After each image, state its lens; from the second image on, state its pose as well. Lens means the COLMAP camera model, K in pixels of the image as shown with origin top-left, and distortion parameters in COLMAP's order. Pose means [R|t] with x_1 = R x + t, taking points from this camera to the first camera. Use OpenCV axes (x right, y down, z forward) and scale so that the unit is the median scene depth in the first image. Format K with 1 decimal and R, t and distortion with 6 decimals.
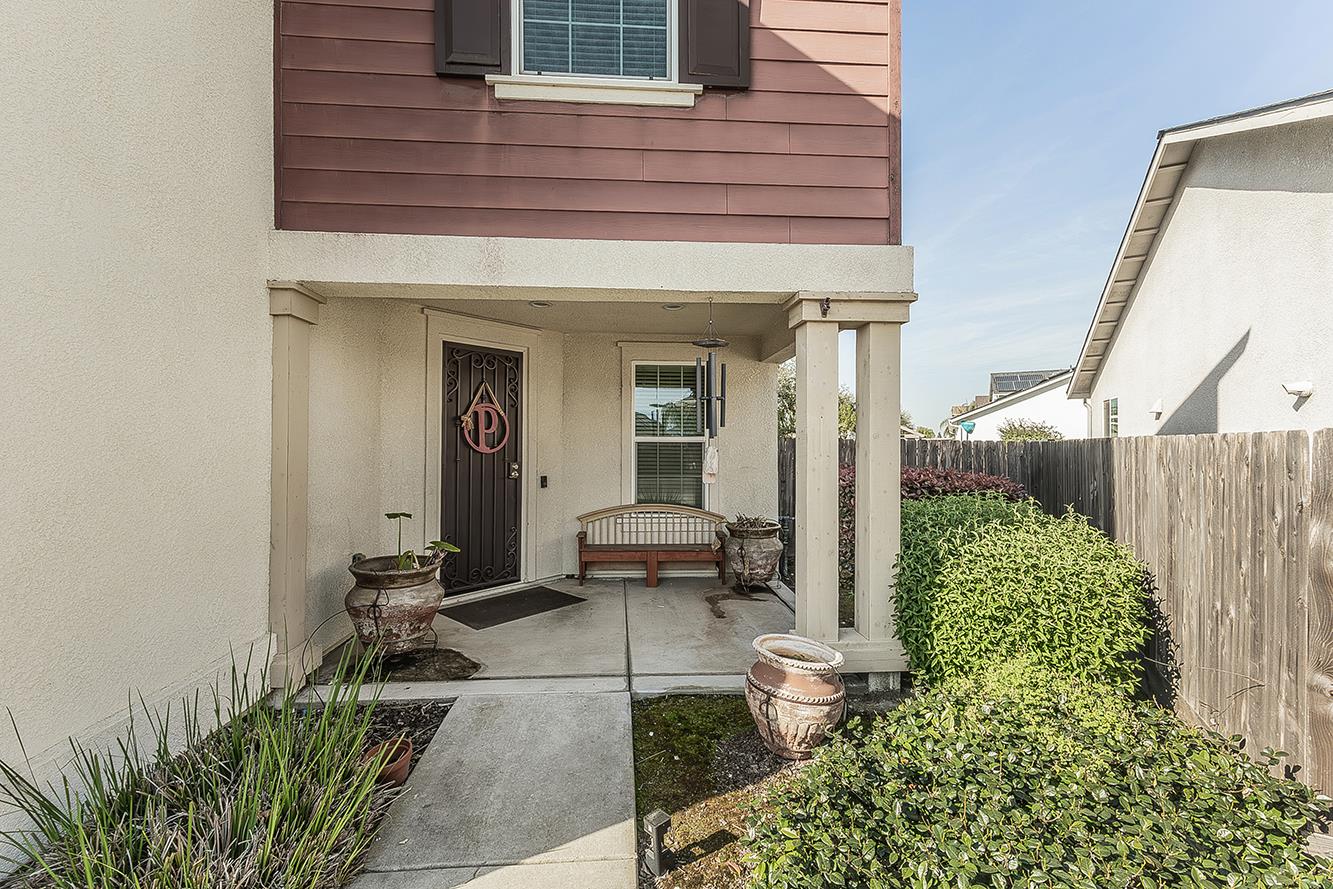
lens RADIAL K [[574.5, 0, 669.9], [0, 574.5, 450.4], [0, 0, 1]] dist [0.001974, 0.000180]
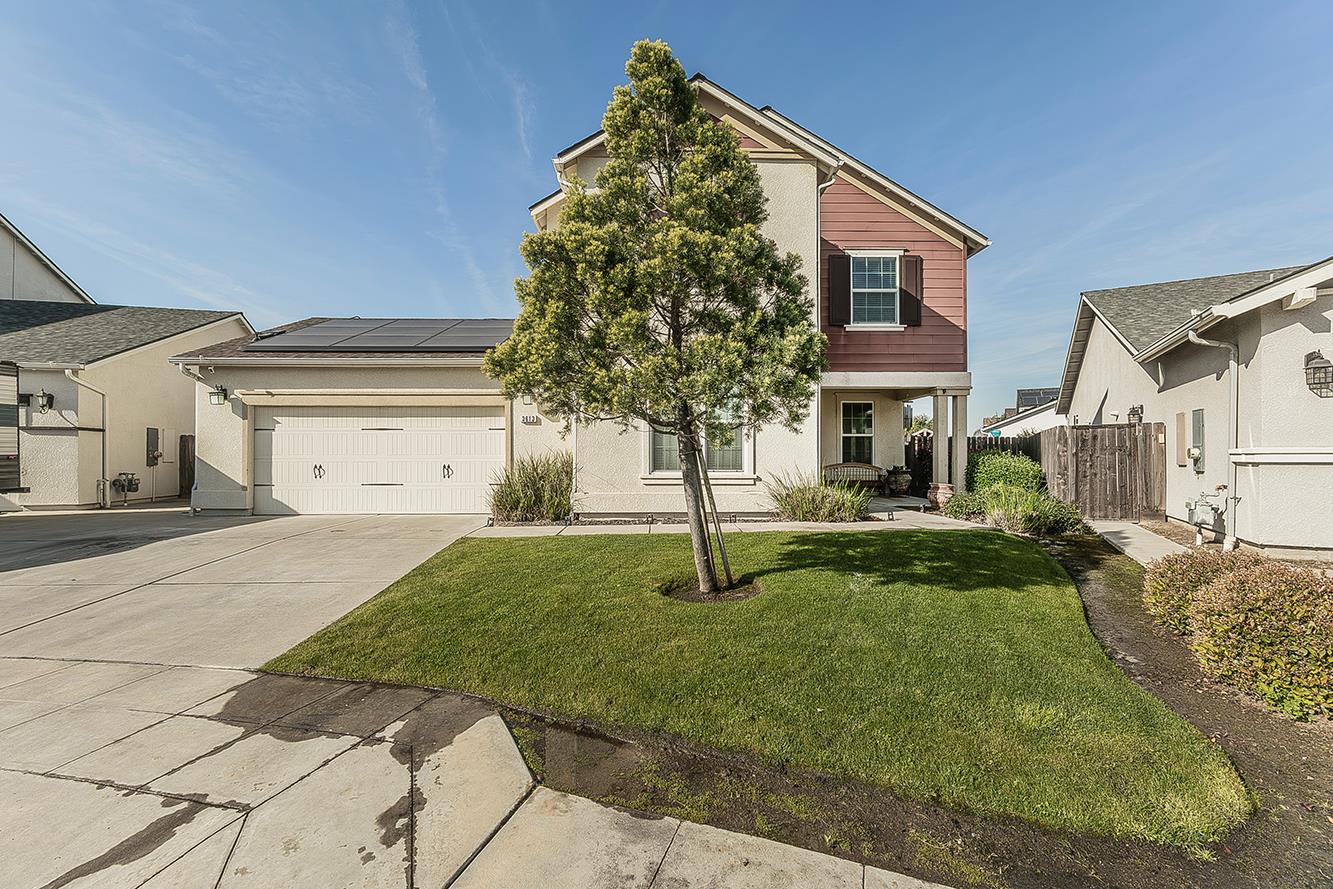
lens RADIAL K [[574.5, 0, 669.9], [0, 574.5, 450.4], [0, 0, 1]] dist [0.001974, 0.000180]
pose [[0.999195, 0.002000, -0.040066, -1.139309], [-0.002824, 0.999786, -0.020511, 0.157540], [0.040017, 0.020607, 0.998986, -2.288908]]
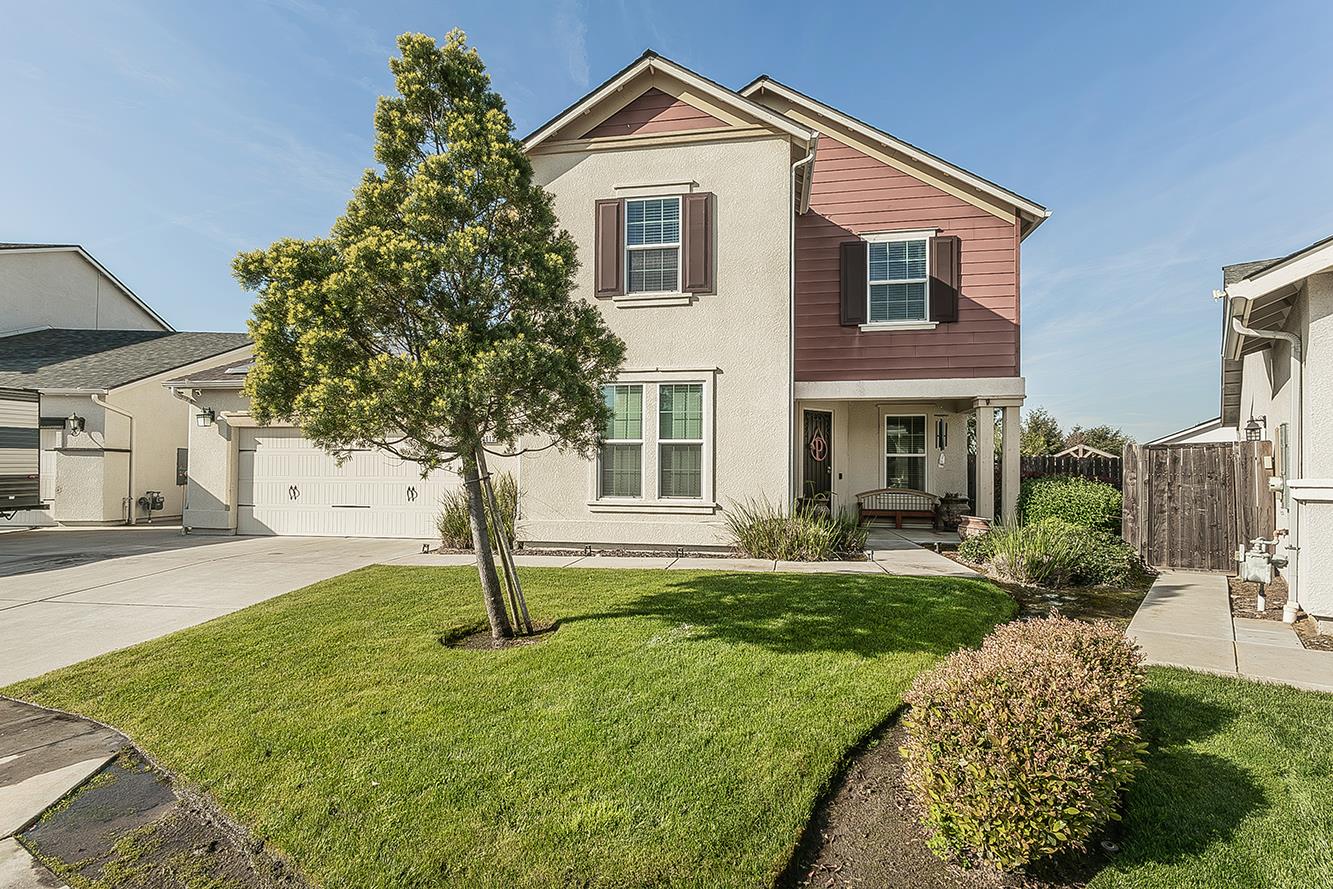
lens RADIAL K [[641.1, 0, 671.0], [0, 641.1, 461.7], [0, 0, 1]] dist [0.013324, 0.000792]
pose [[0.971788, 0.004201, -0.235818, -0.439223], [-0.011676, 0.999472, -0.030310, 0.130876], [0.235566, 0.032208, 0.971325, -2.164758]]
